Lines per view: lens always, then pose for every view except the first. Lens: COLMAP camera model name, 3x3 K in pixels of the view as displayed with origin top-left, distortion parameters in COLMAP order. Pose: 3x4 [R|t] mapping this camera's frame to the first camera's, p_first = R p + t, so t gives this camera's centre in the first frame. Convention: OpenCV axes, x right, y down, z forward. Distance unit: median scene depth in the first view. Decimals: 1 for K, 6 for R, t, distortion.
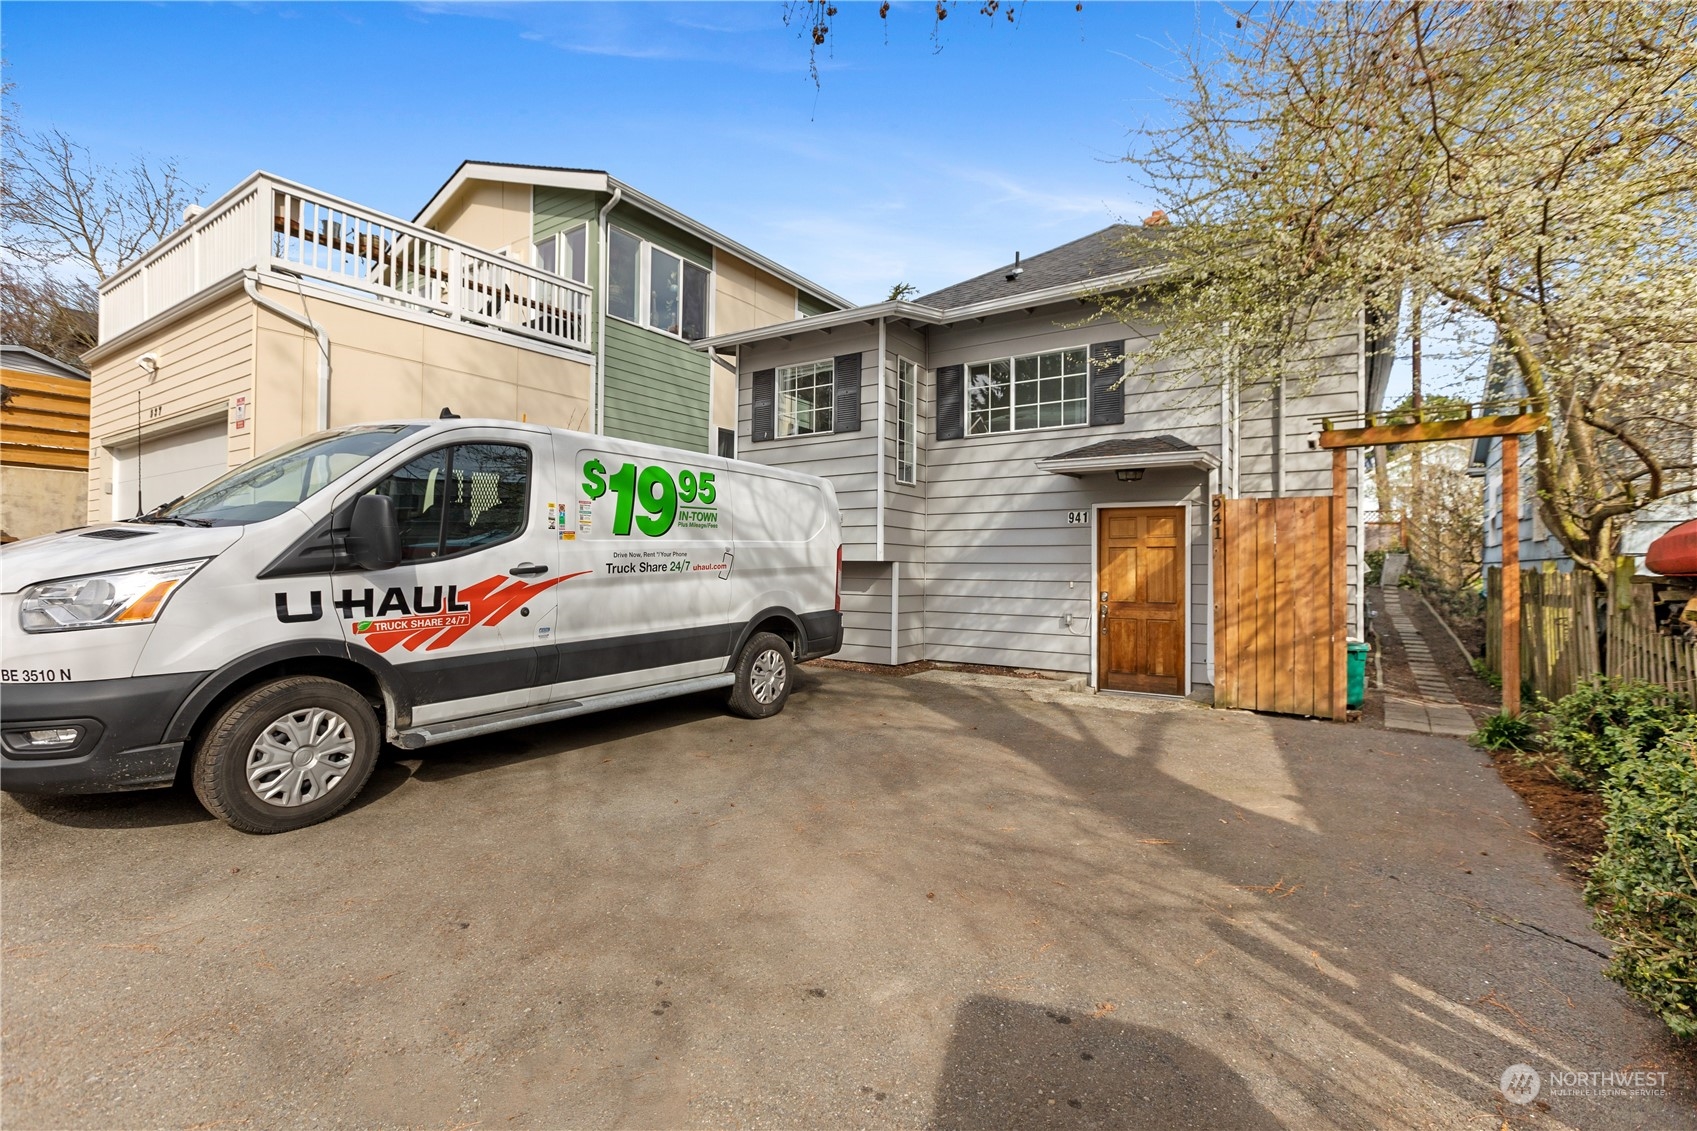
lens RADIAL K [[765.9, 0, 848.8], [0, 765.9, 564.6], [0, 0, 1]] dist [-0.000005, -0.000181]
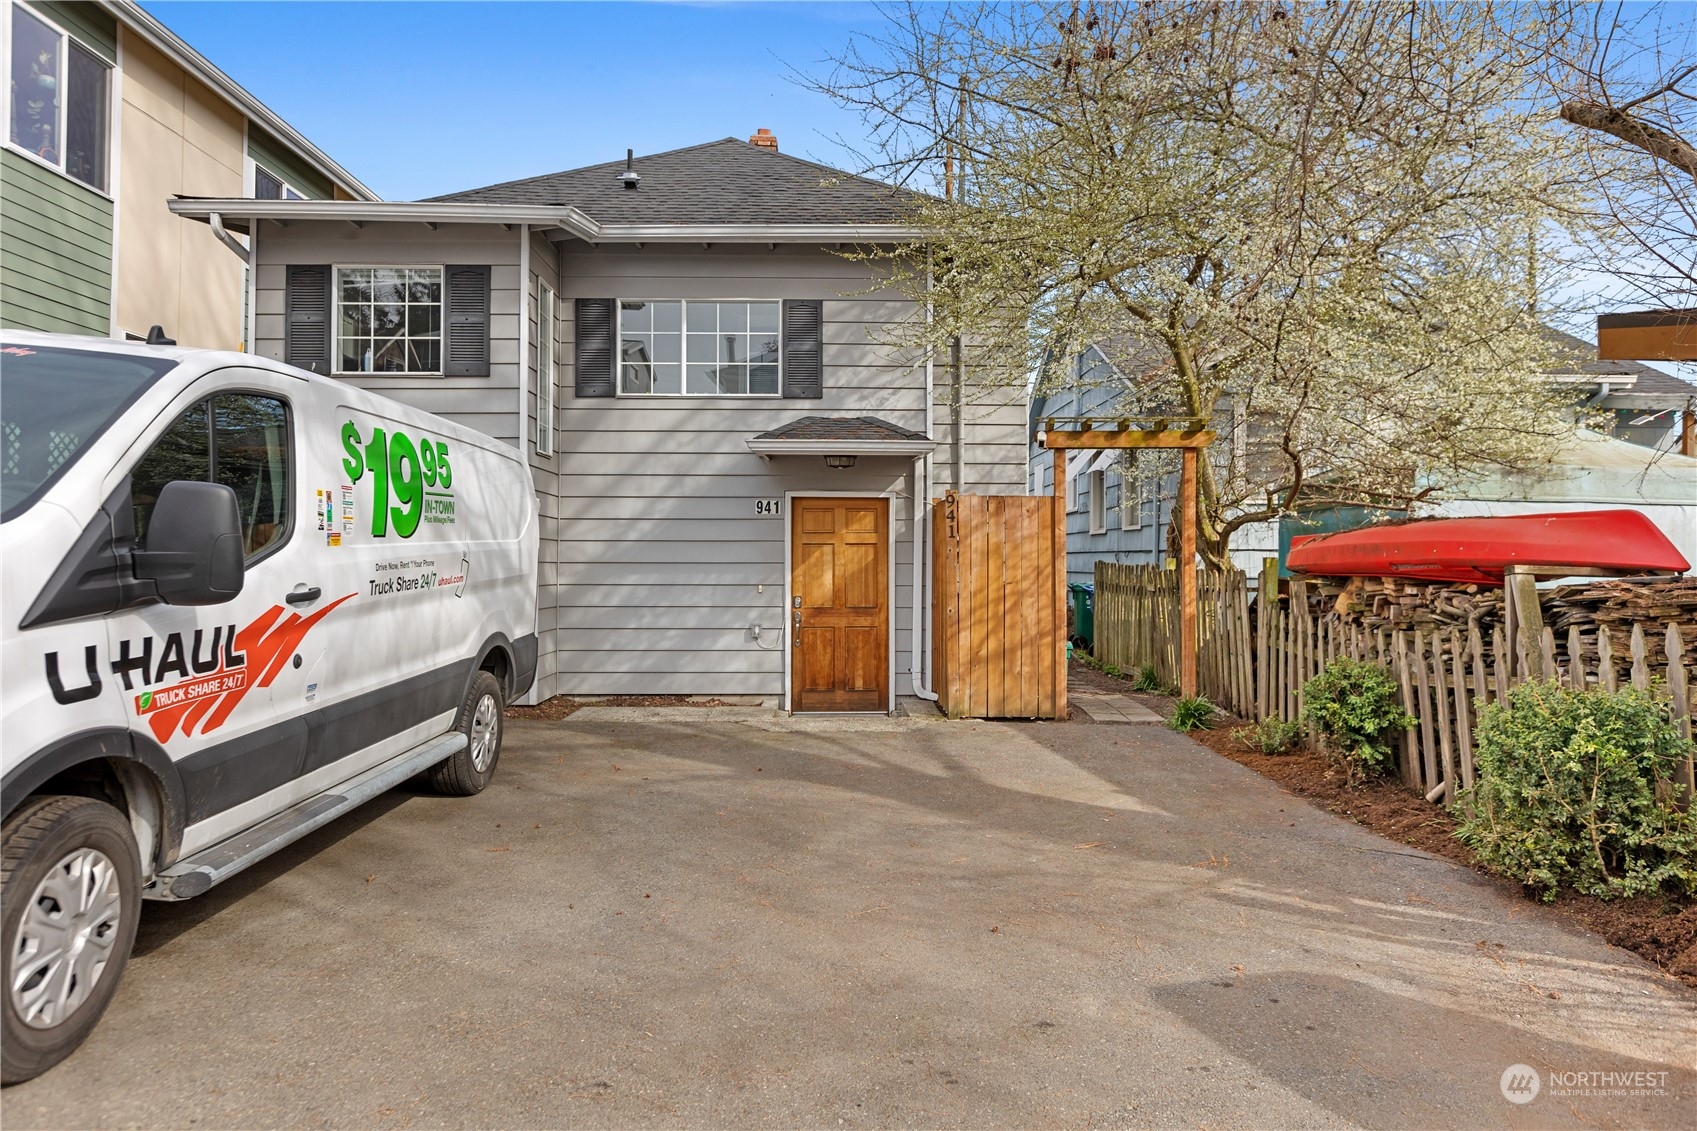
lens RADIAL K [[1073.6, 0, 846.0], [0, 1073.6, 558.5], [0, 0, 1]] dist [-0.006530, 0.006374]
pose [[0.818956, -0.007730, 0.573804, -0.419700], [0.003576, 0.999959, 0.008367, -0.021902], [-0.573844, -0.004800, 0.818950, 0.007112]]
